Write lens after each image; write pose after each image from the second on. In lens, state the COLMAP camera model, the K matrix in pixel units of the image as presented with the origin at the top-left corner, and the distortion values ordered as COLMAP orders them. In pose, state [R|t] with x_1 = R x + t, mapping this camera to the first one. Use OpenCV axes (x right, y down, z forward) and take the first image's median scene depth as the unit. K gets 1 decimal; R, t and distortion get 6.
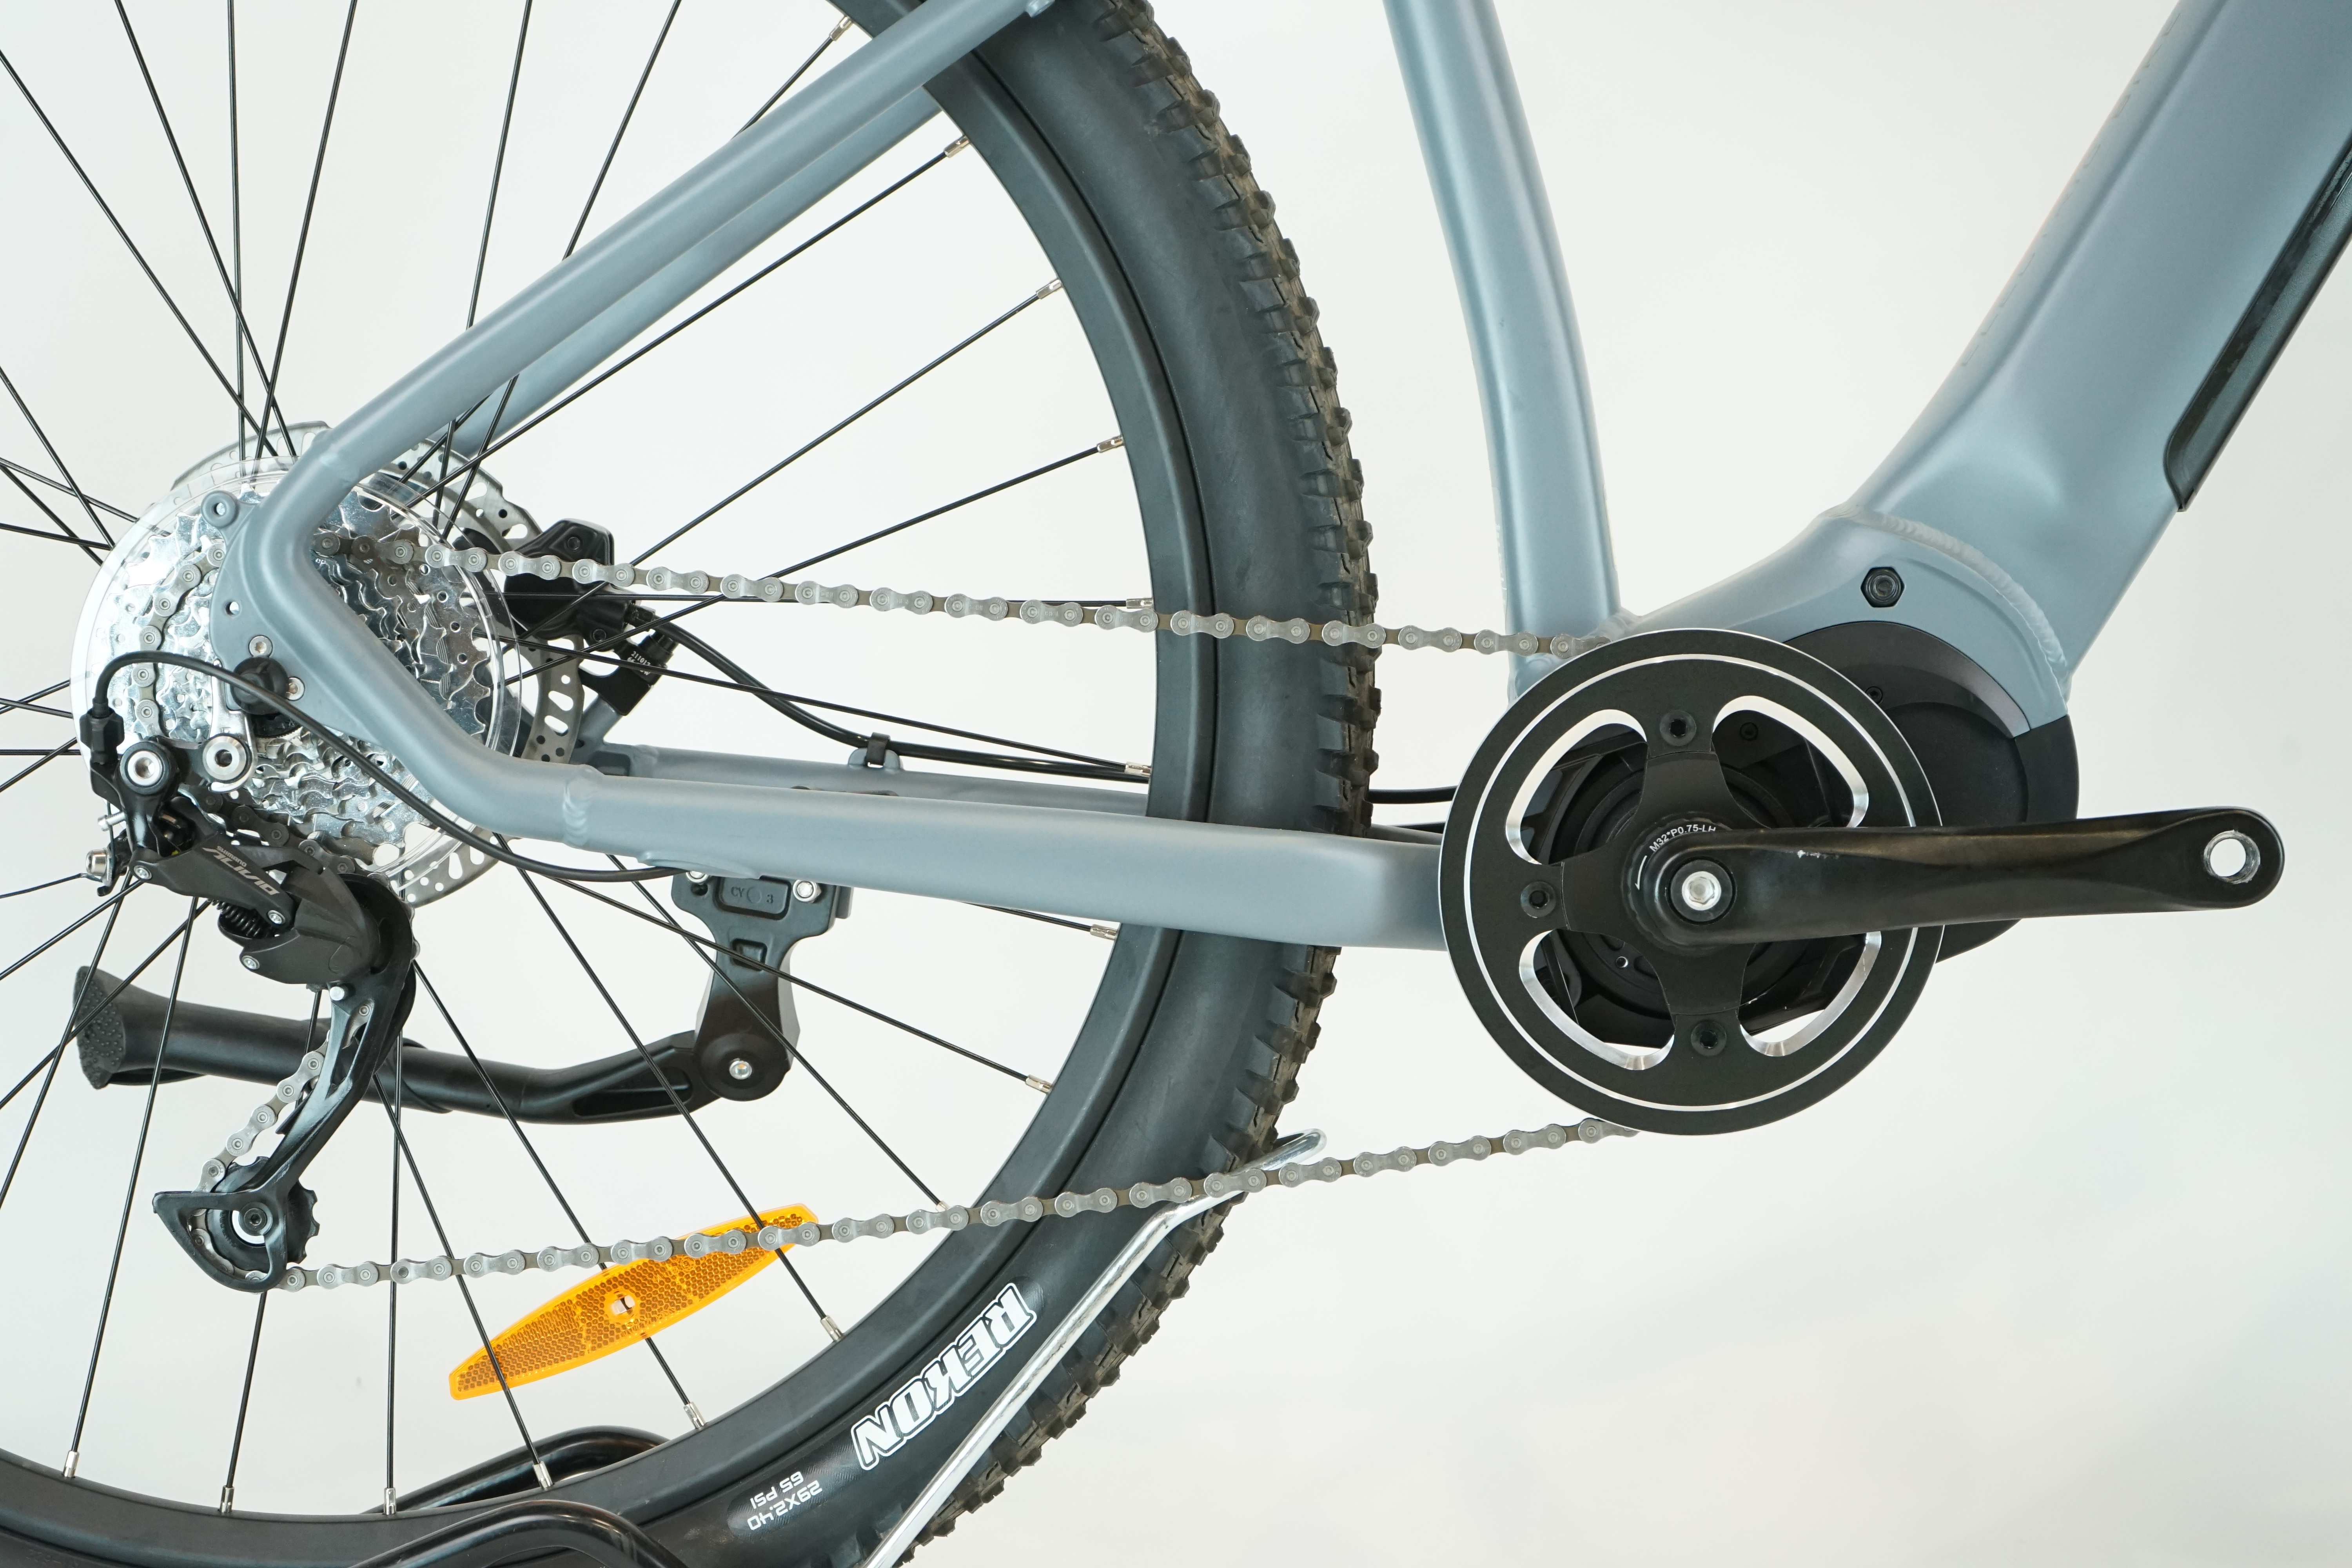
lens RADIAL K [[4778.0, 0, 1176.0], [0, 4778.0, 784.0], [0, 0, 1]] dist [-0.151308, 0.575036]
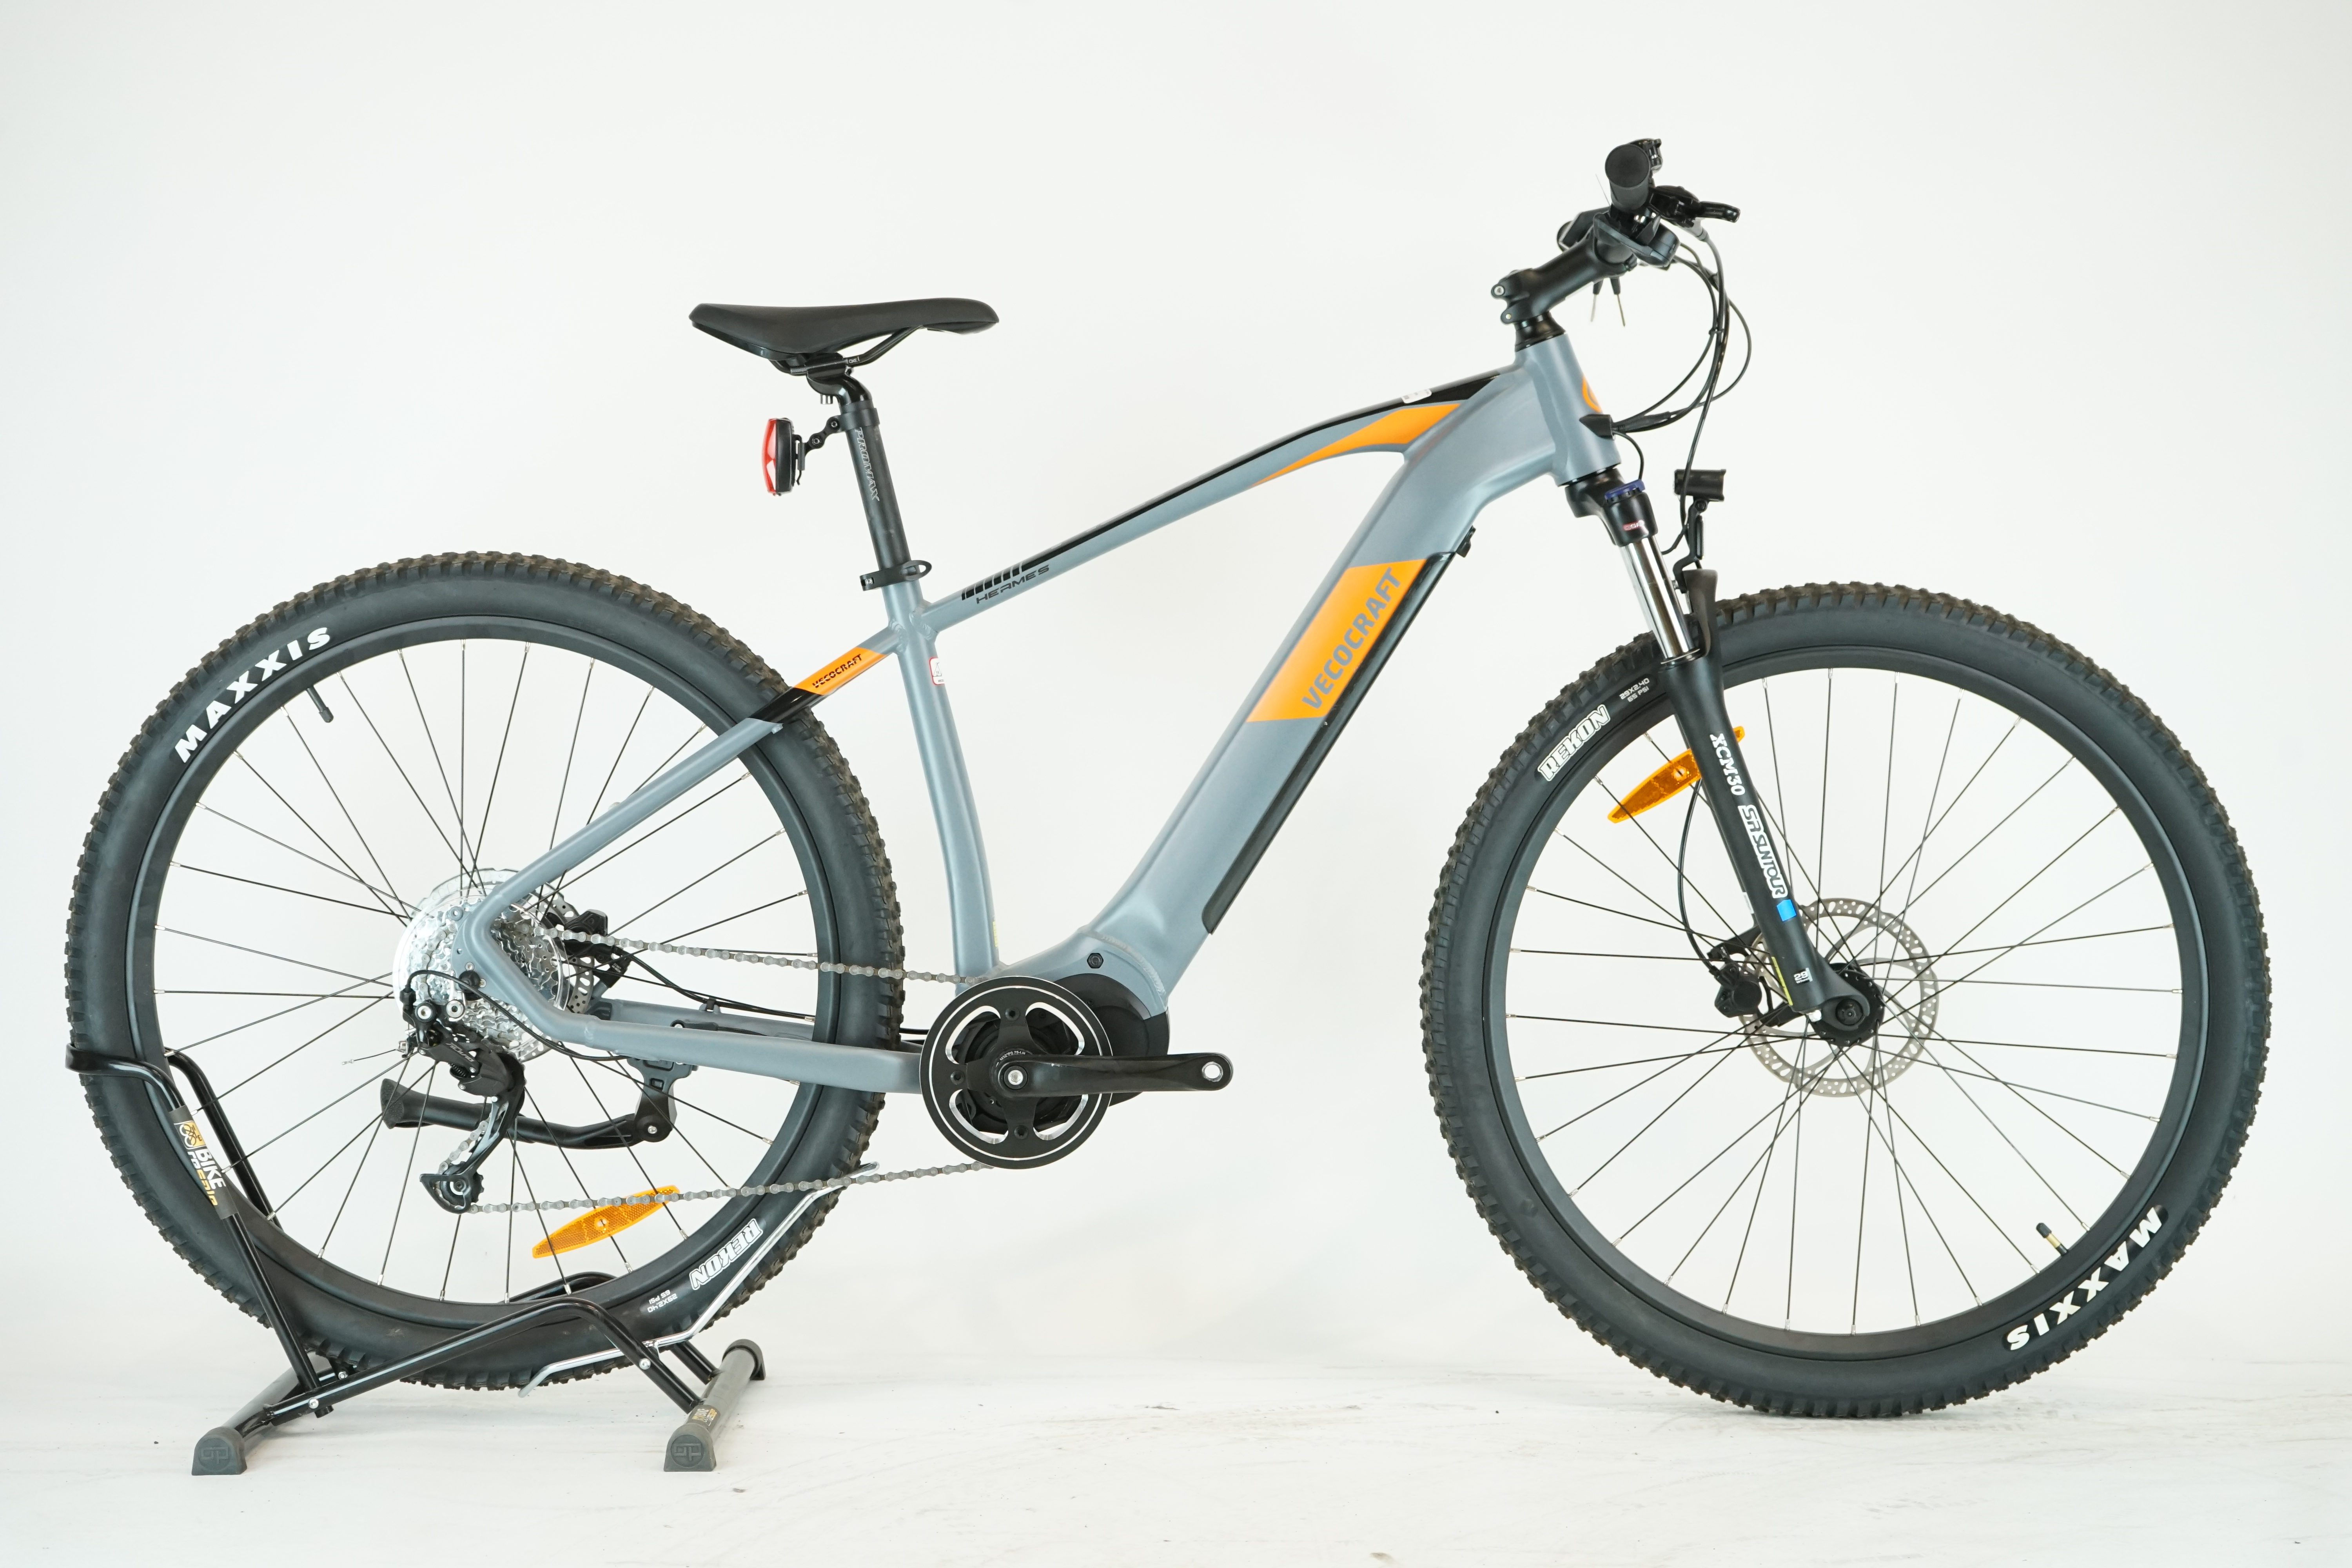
lens RADIAL K [[3728.3, 0, 1176.0], [0, 3728.3, 784.0], [0, 0, 1]] dist [0.032739, -1.723445]
pose [[0.999022, 0.031040, 0.031498, 0.122547], [-0.030637, 0.999443, -0.013195, -0.110060], [-0.031890, 0.012217, 0.999417, -1.019260]]
